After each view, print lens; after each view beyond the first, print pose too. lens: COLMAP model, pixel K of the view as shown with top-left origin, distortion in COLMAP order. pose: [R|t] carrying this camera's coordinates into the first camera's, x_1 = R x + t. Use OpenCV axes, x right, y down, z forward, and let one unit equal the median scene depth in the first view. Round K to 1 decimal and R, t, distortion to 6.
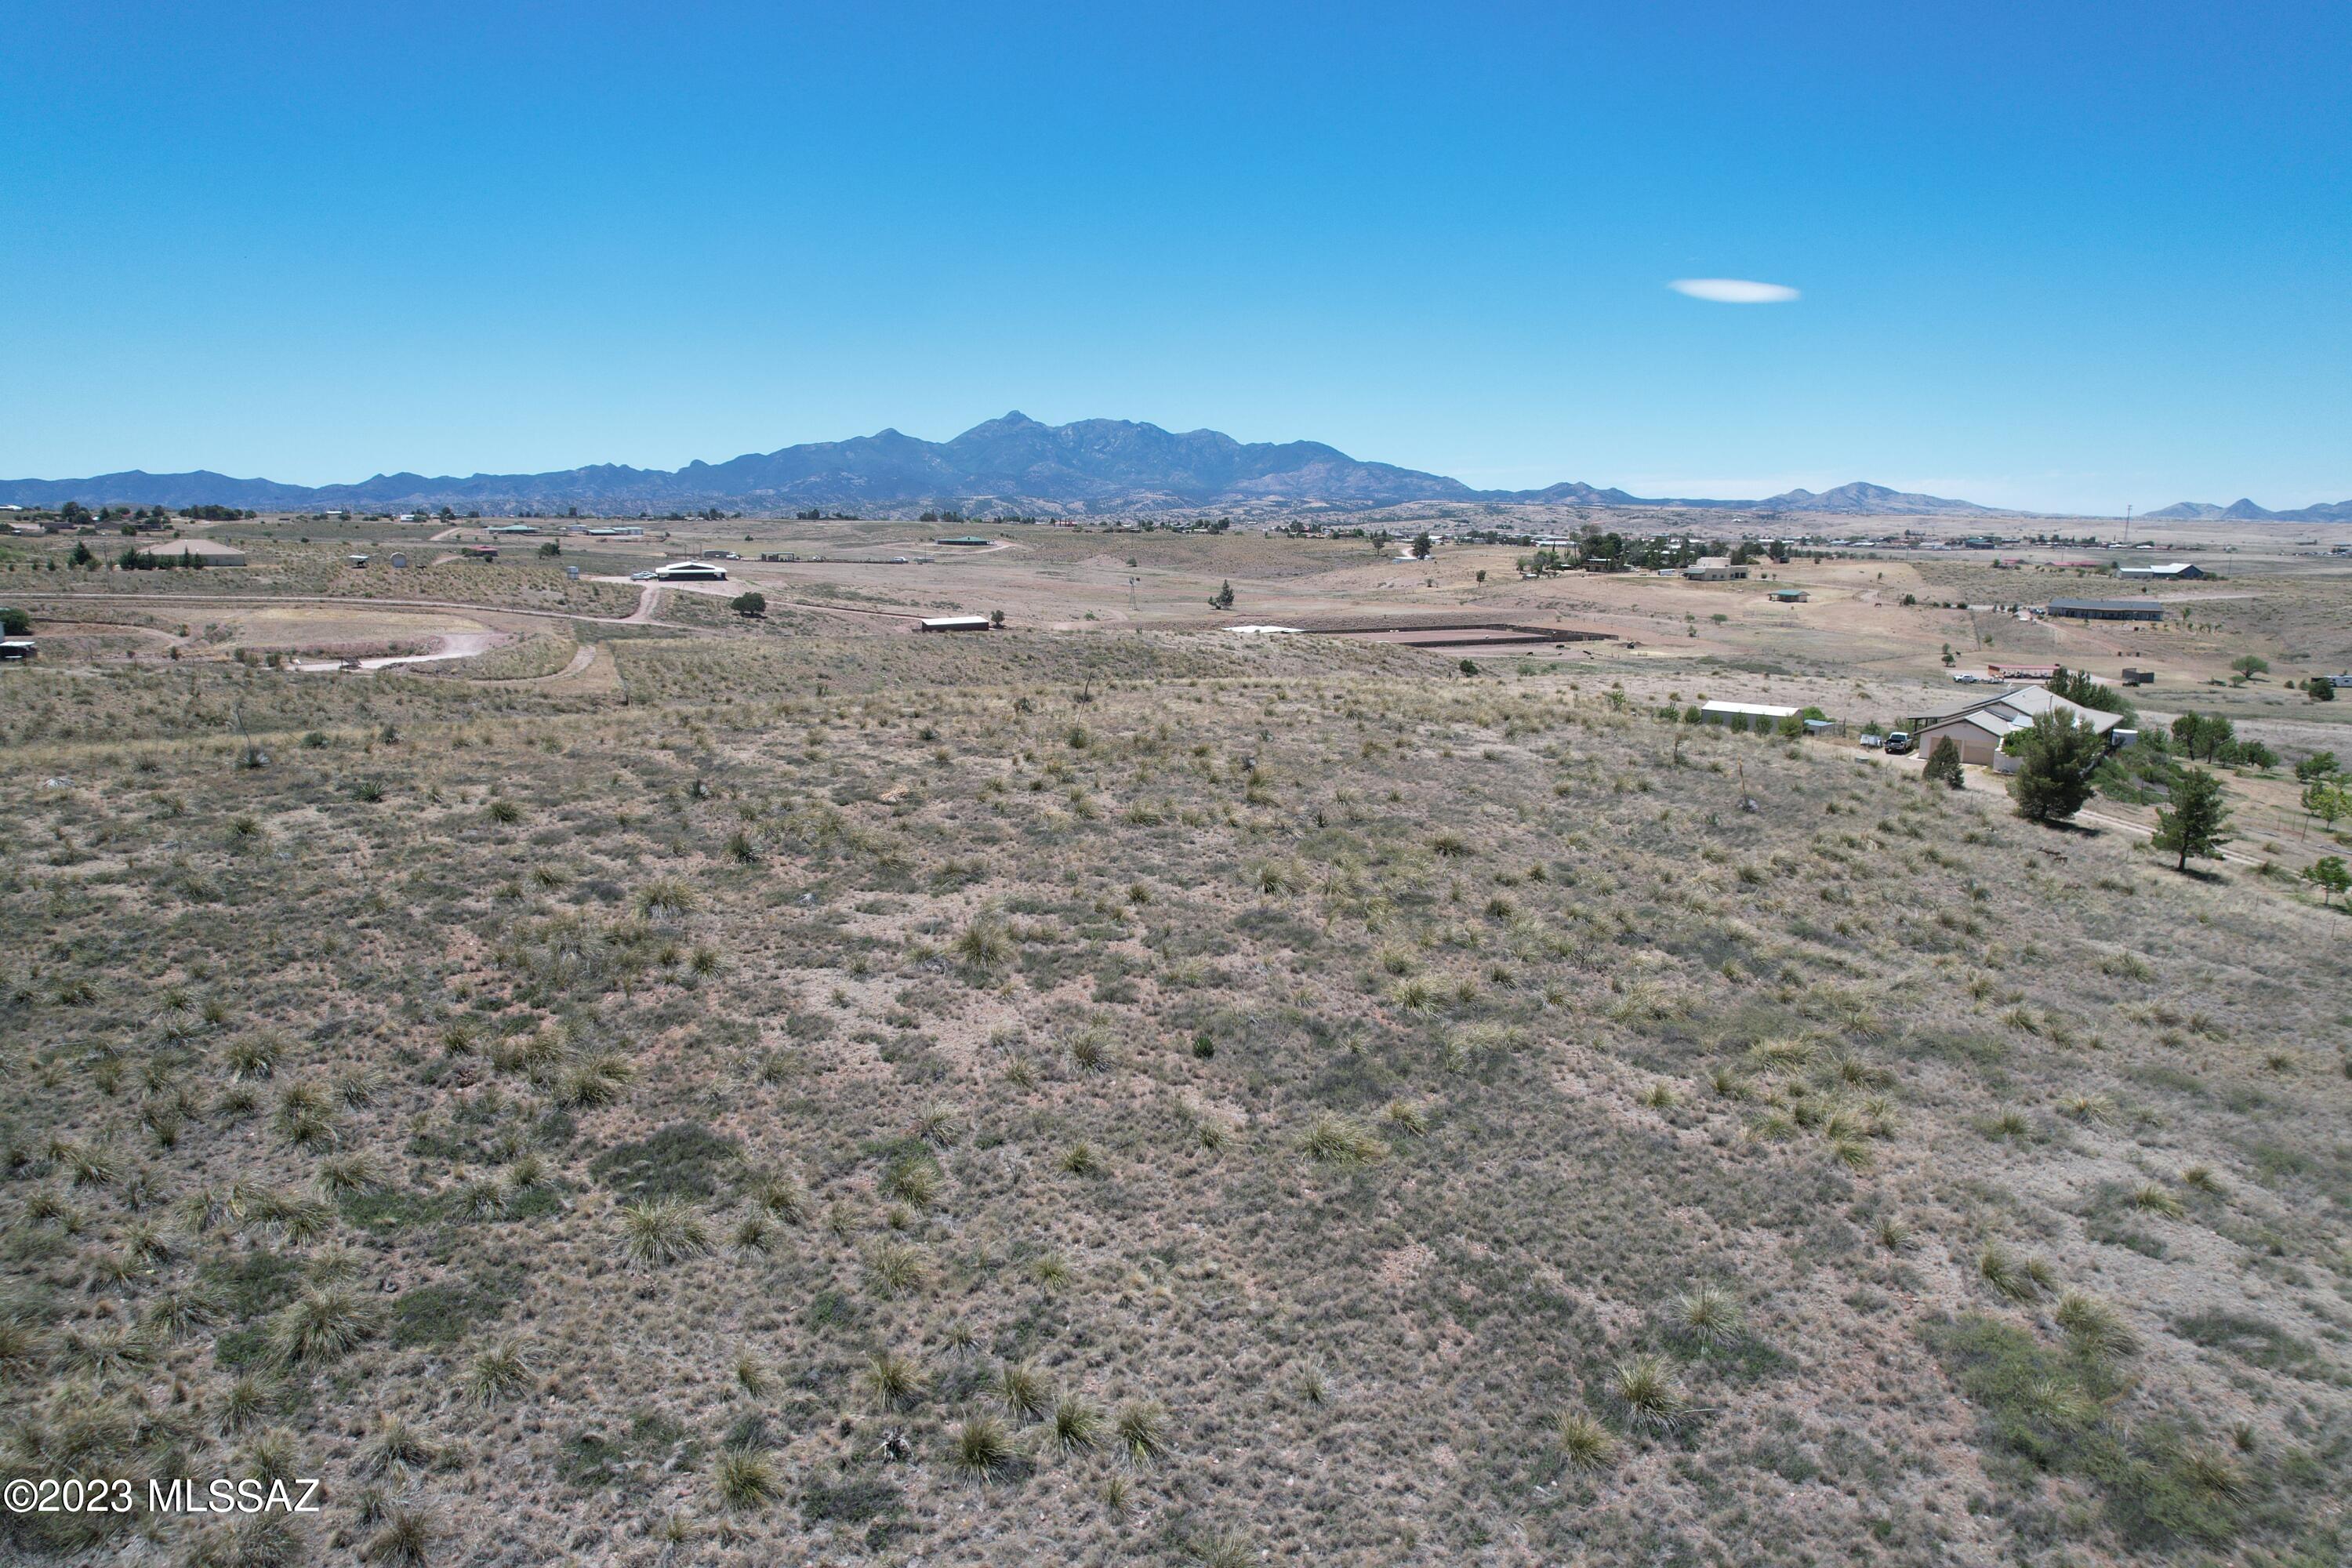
lens RADIAL K [[1501.1, 0, 1173.8], [0, 1501.1, 770.9], [0, 0, 1]] dist [-0.075977, 0.066114]
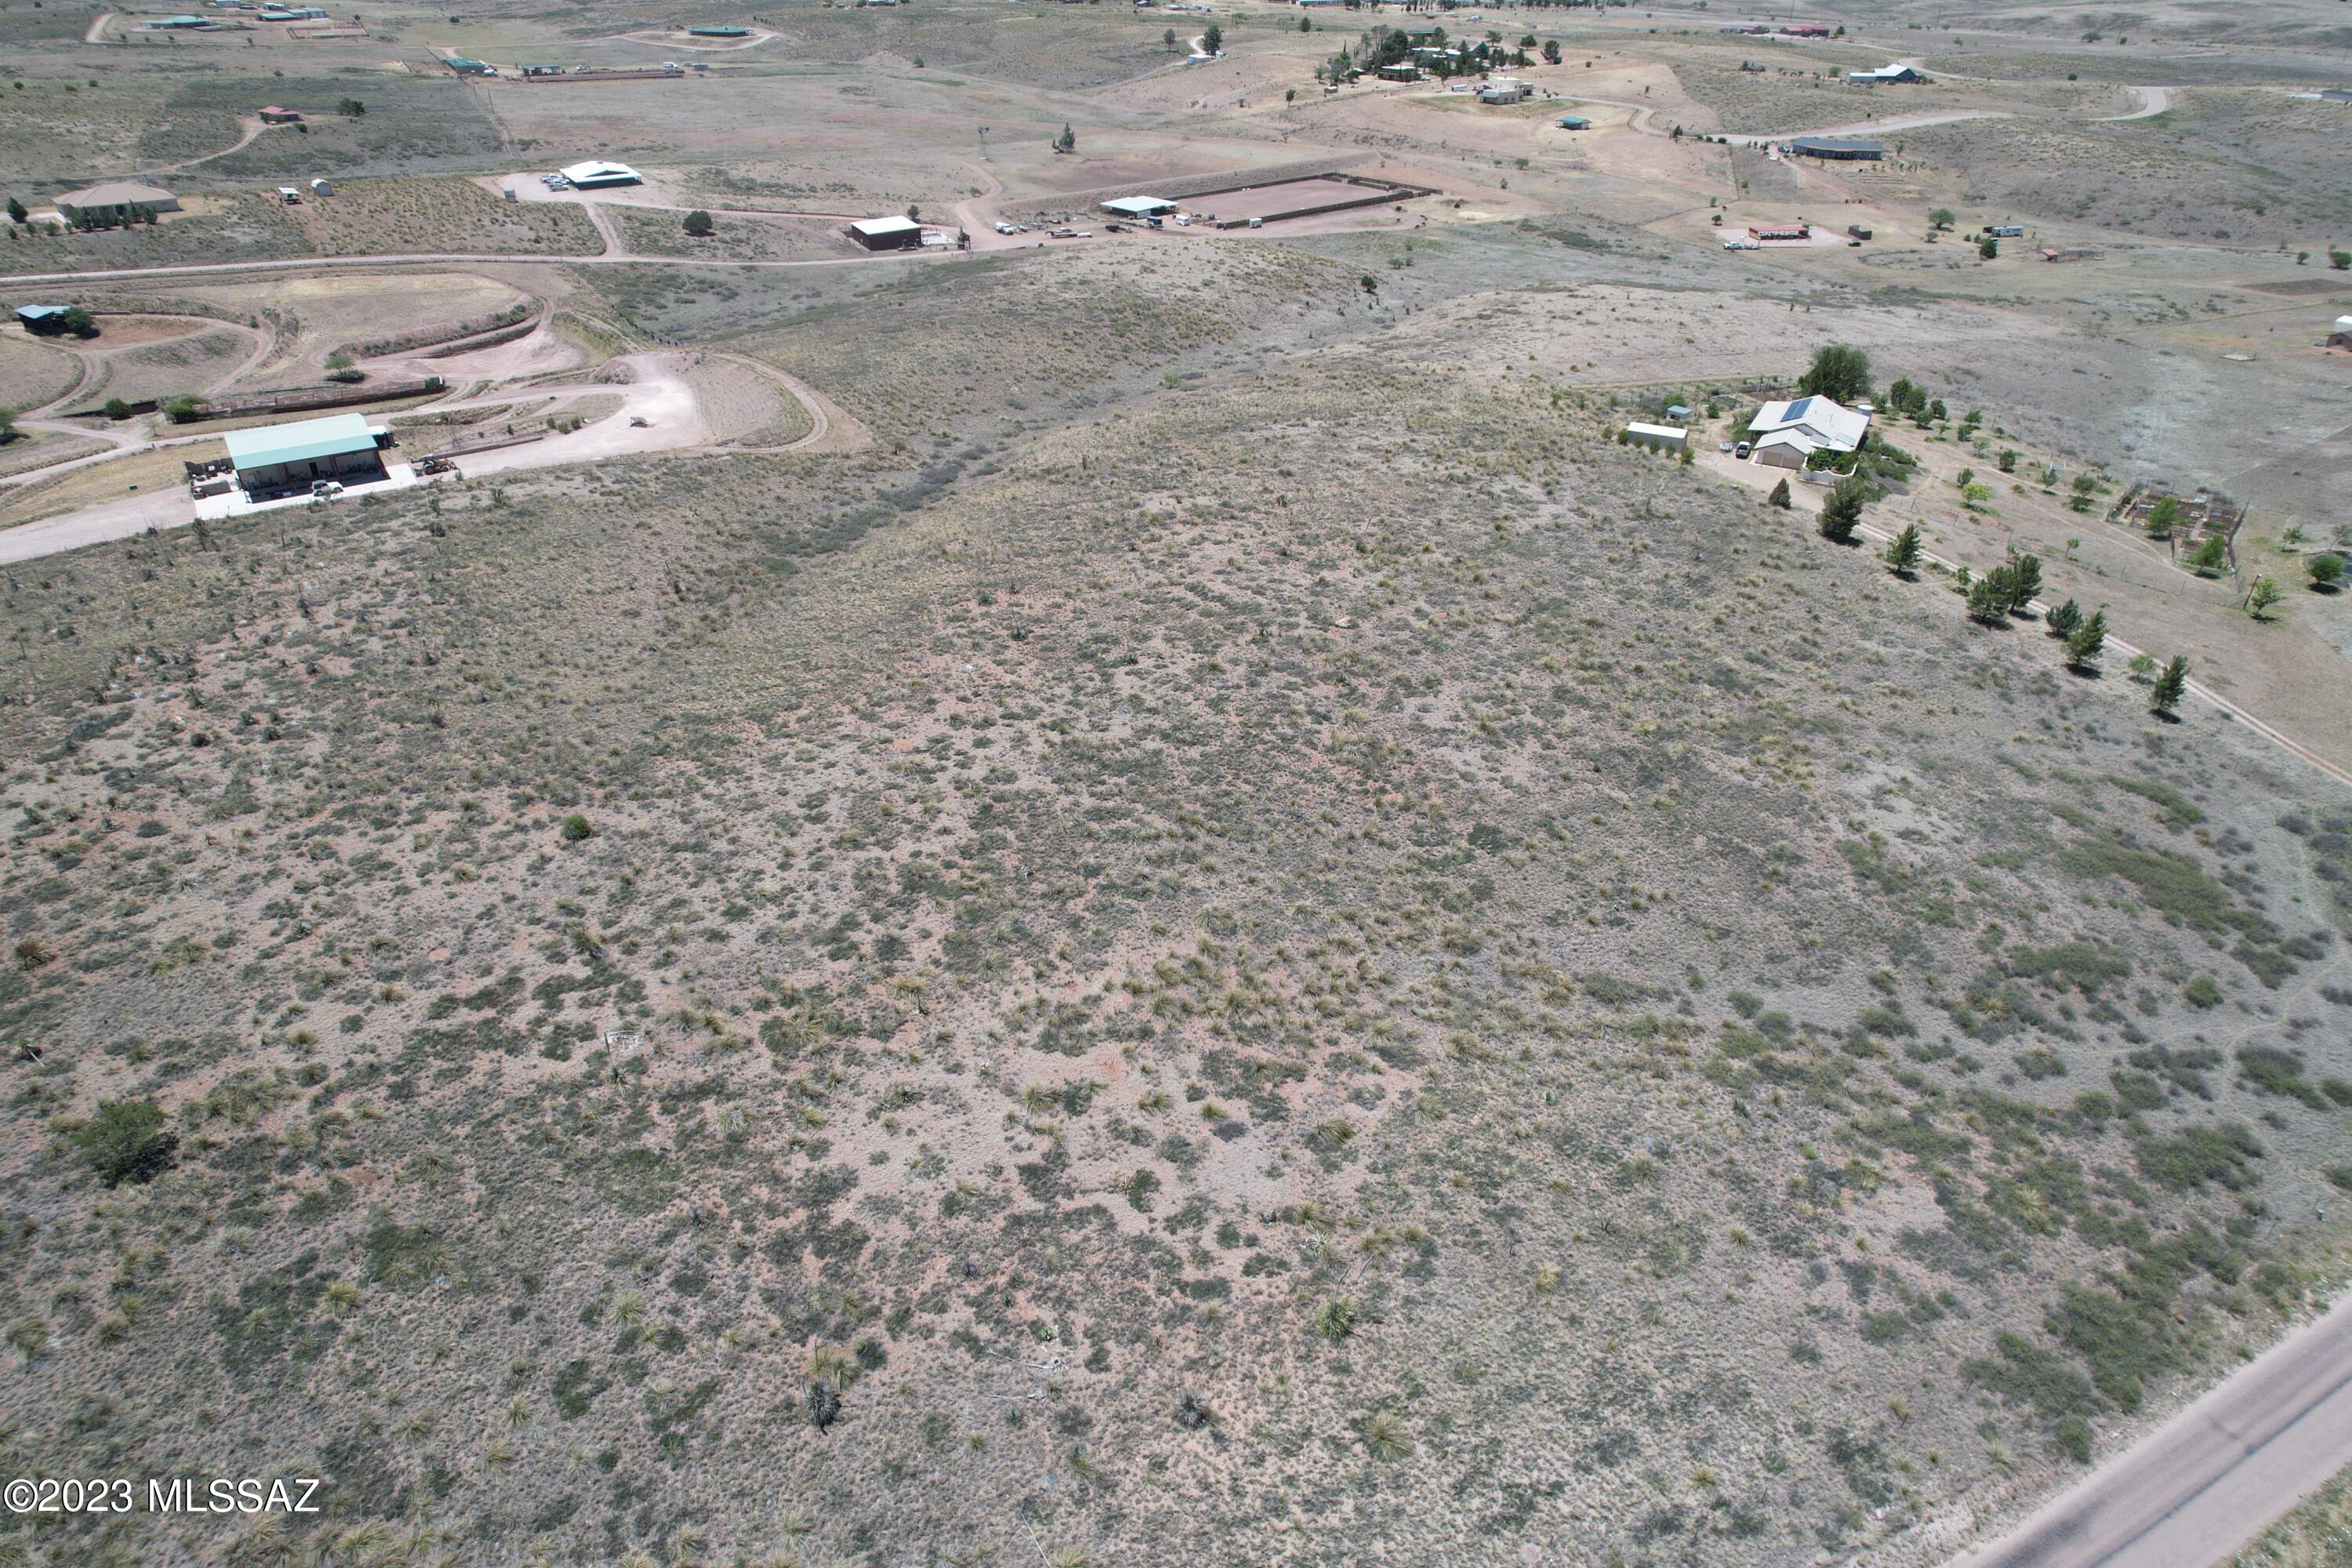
lens RADIAL K [[1501.1, 0, 1176.2], [0, 1501.1, 773.6], [0, 0, 1]] dist [-0.075977, 0.066114]
pose [[0.981165, -0.105888, 0.161563, -0.118969], [0.041067, 0.931595, 0.361170, -0.084020], [-0.188755, -0.347732, 0.918397, -0.142466]]
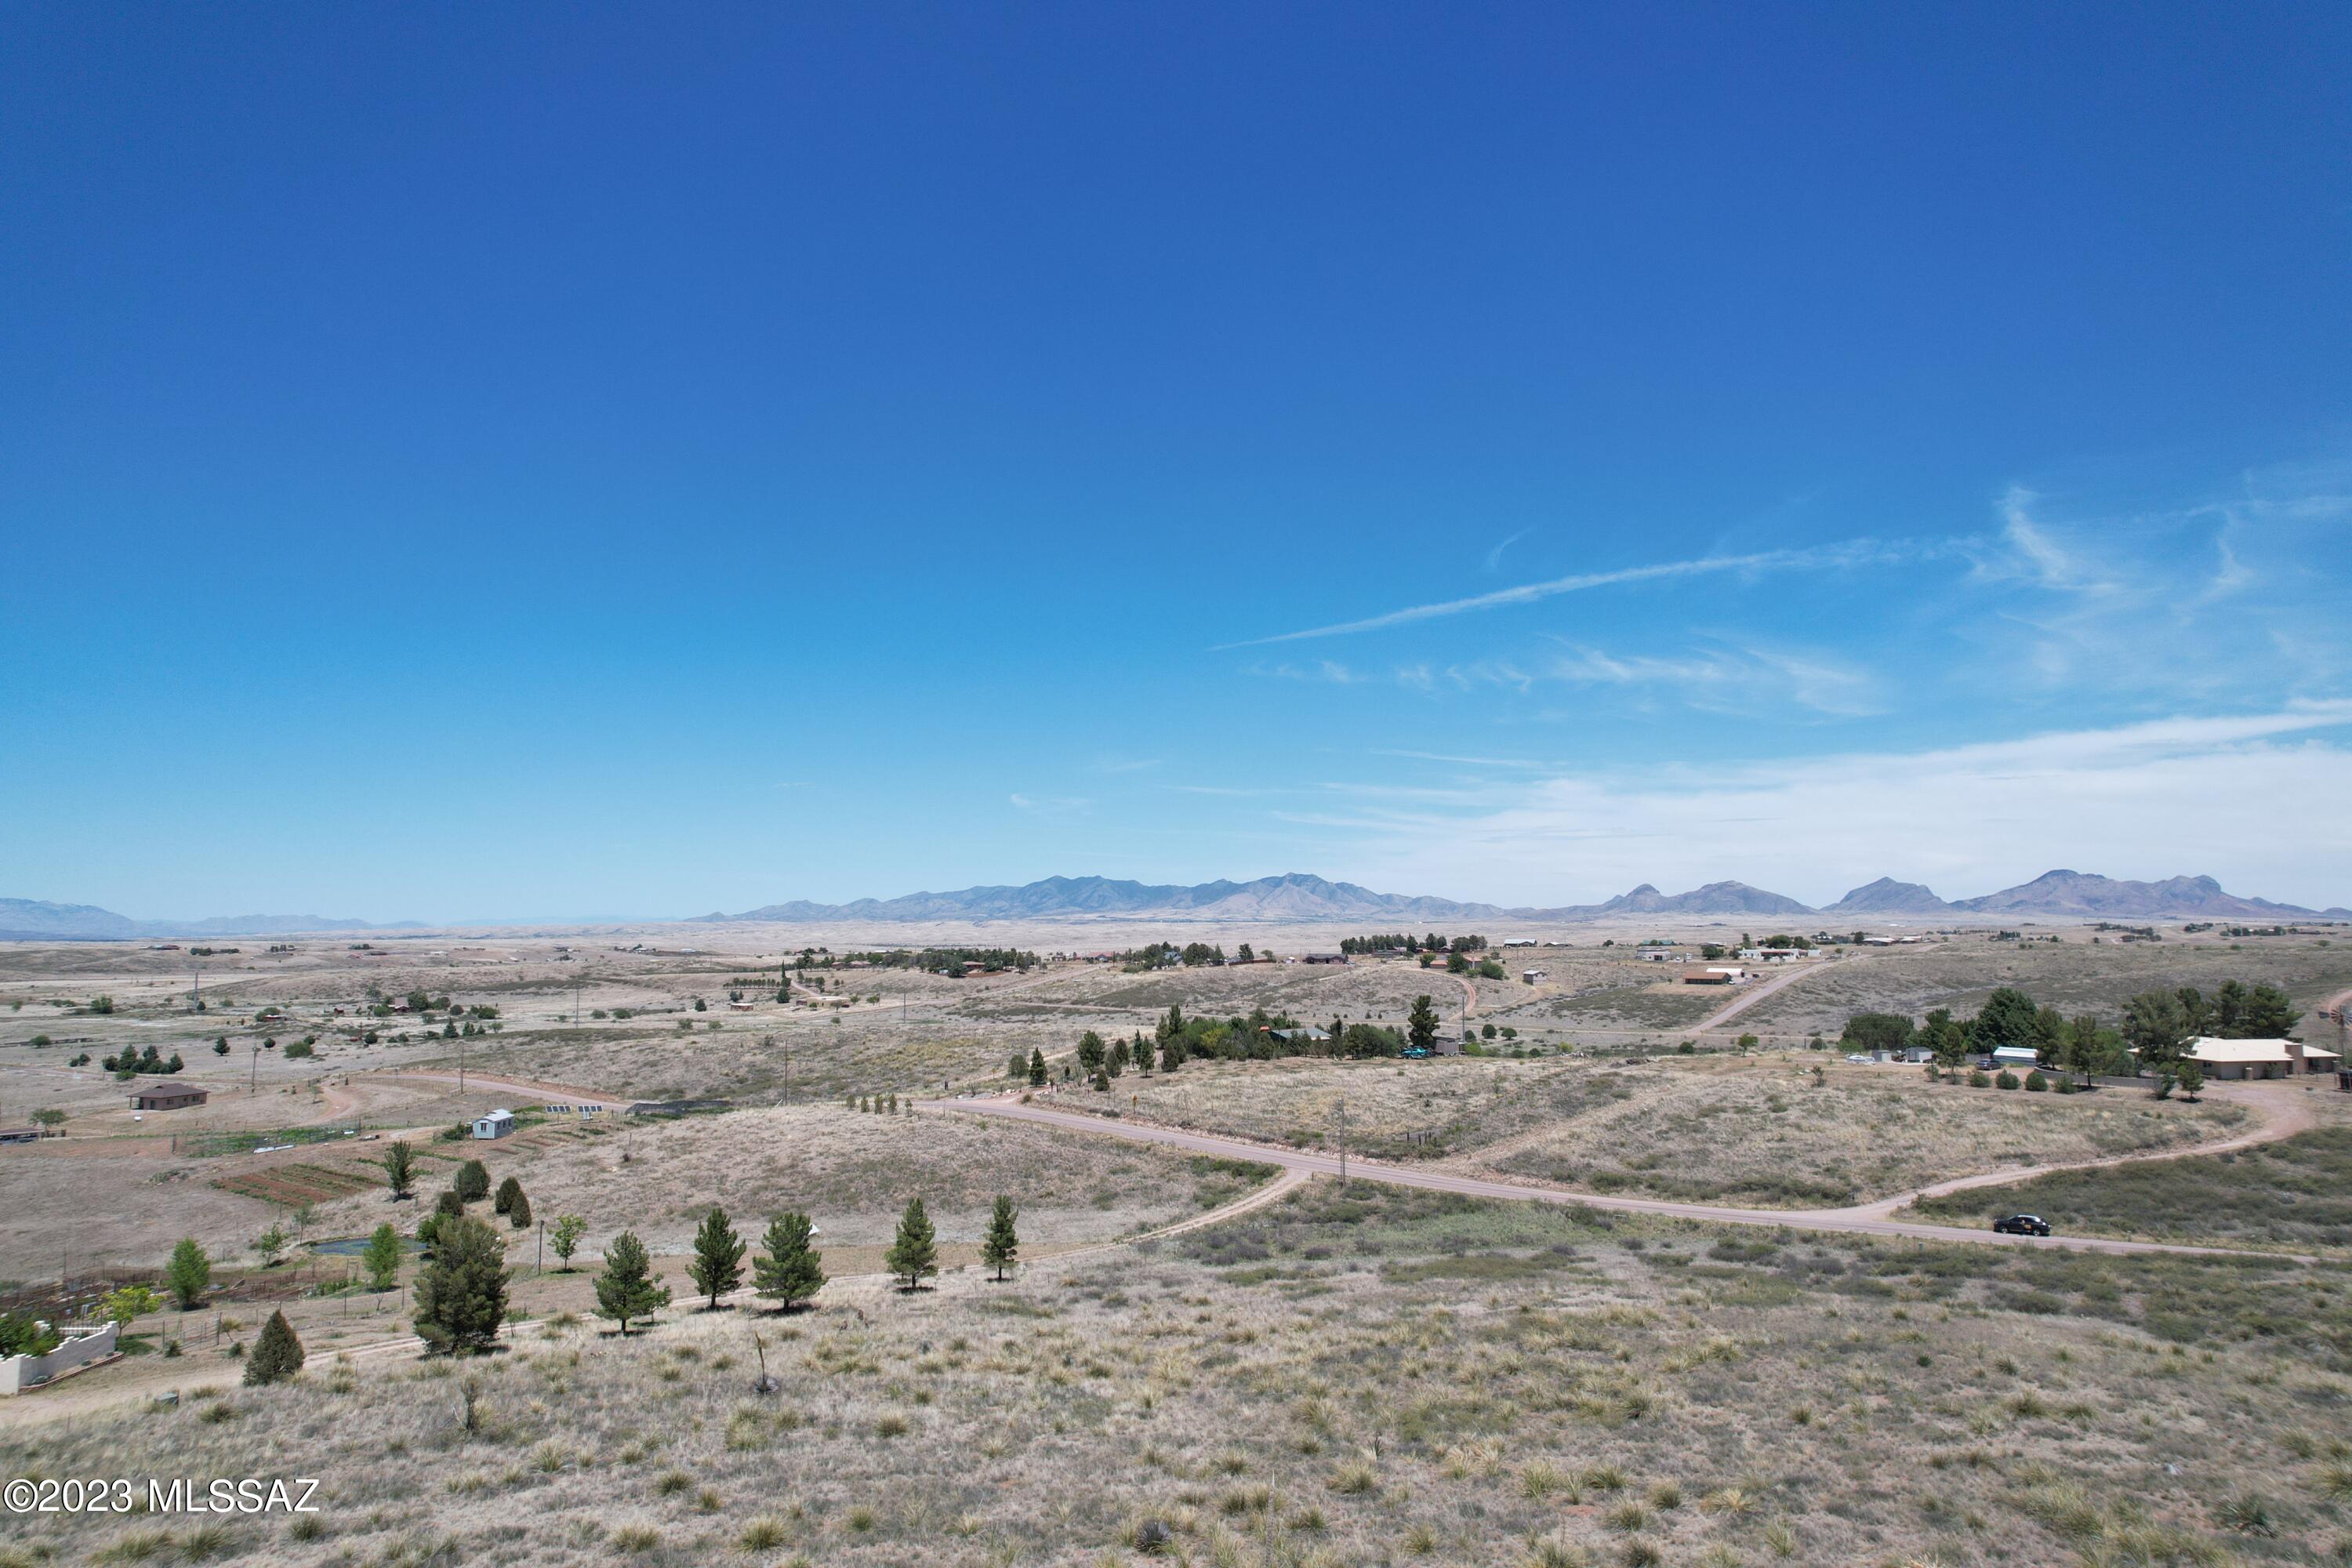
lens RADIAL K [[1501.1, 0, 1177.6], [0, 1501.1, 772.9], [0, 0, 1]] dist [-0.075977, 0.066114]
pose [[-0.597357, 0.069632, 0.798947, -0.077410], [0.131558, 0.991236, 0.011973, -0.054248], [-0.791111, 0.112260, -0.601282, 0.241587]]
